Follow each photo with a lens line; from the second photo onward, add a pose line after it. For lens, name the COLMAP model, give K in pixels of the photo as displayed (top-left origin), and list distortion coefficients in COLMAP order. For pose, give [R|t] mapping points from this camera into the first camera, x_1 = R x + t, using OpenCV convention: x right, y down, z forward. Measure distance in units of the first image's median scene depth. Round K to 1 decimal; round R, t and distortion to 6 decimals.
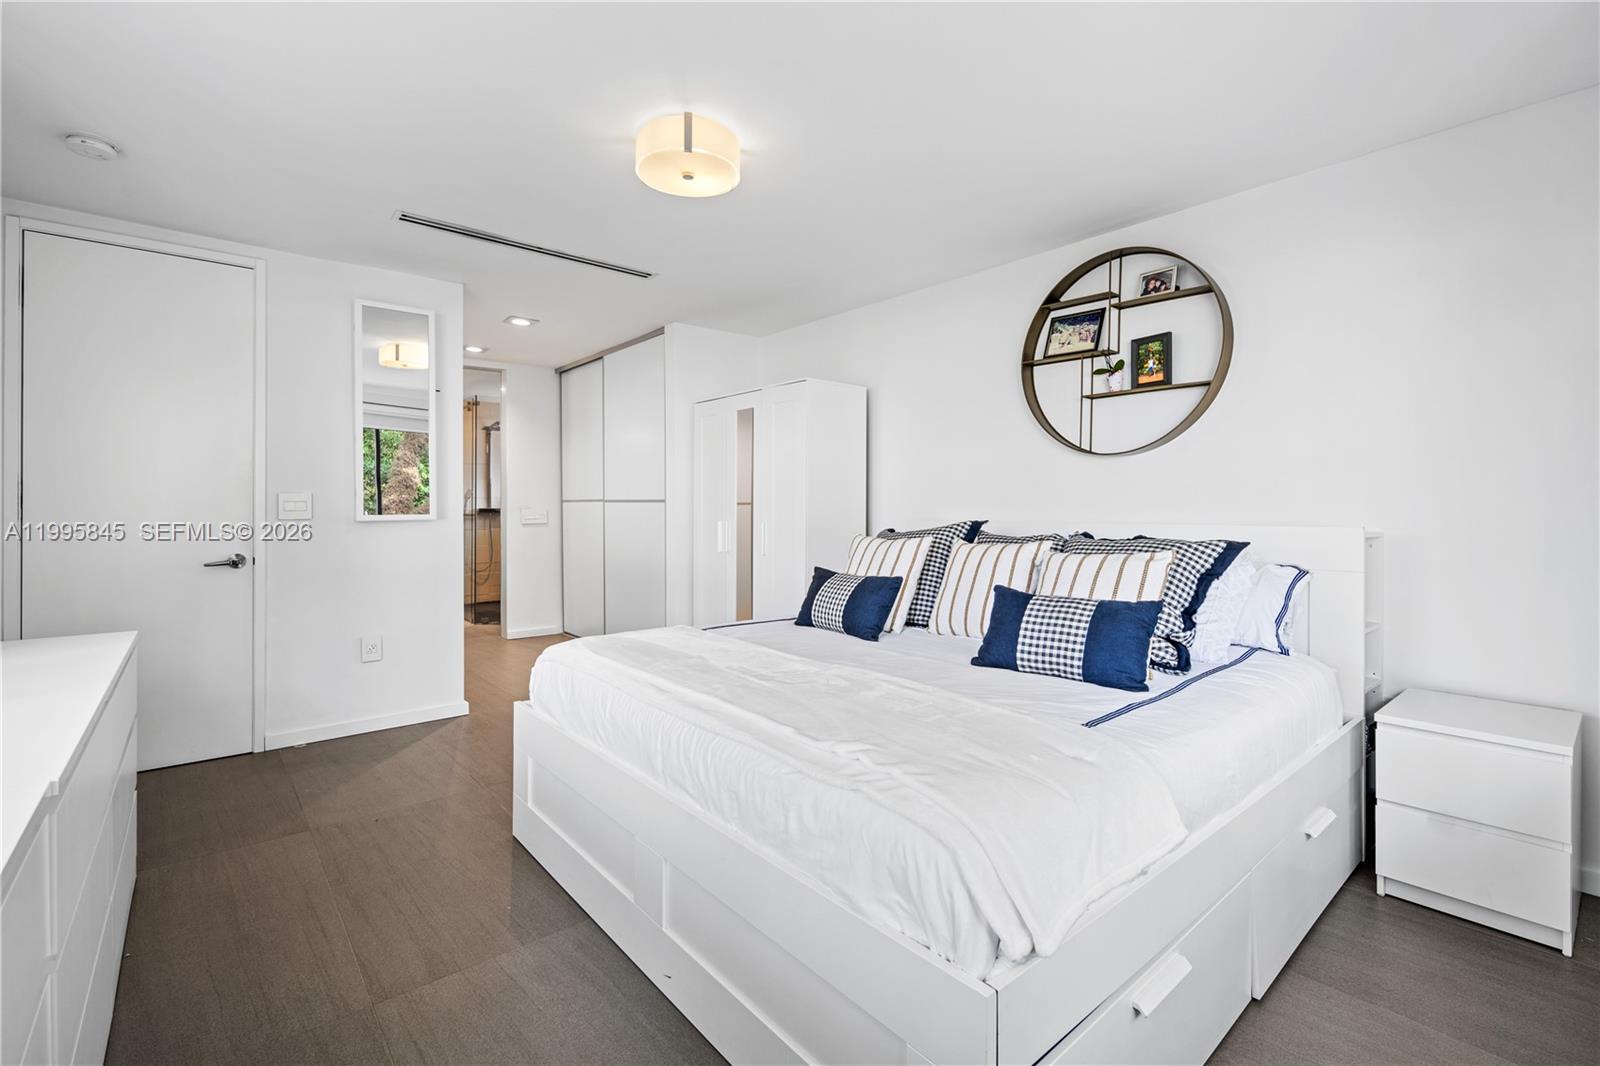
lens RADIAL K [[703.0, 0, 810.4], [0, 703.0, 513.0], [0, 0, 1]] dist [0.000956, 0.000106]
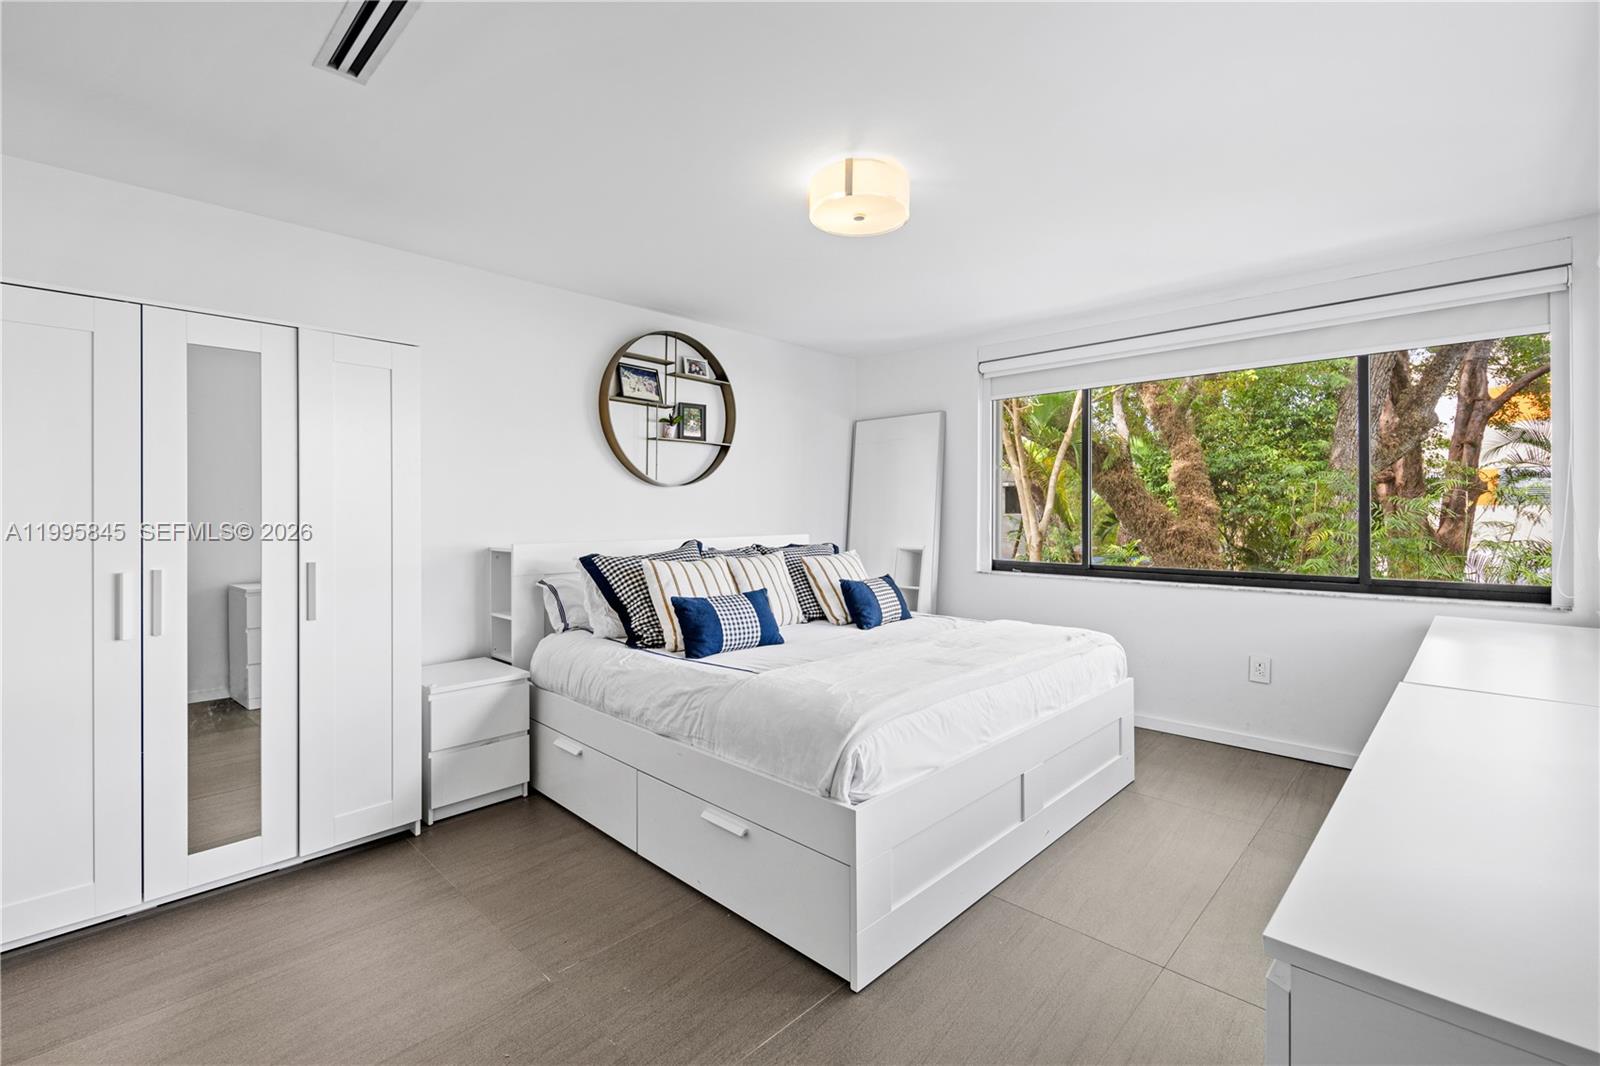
lens RADIAL K [[703.0, 0, 810.4], [0, 703.0, 513.0], [0, 0, 1]] dist [0.000956, 0.000106]
pose [[-0.098133, 0.000460, 0.995173, -0.903494], [0.013660, 0.999906, 0.000885, -0.031637], [-0.995080, 0.013680, -0.098130, 0.883690]]
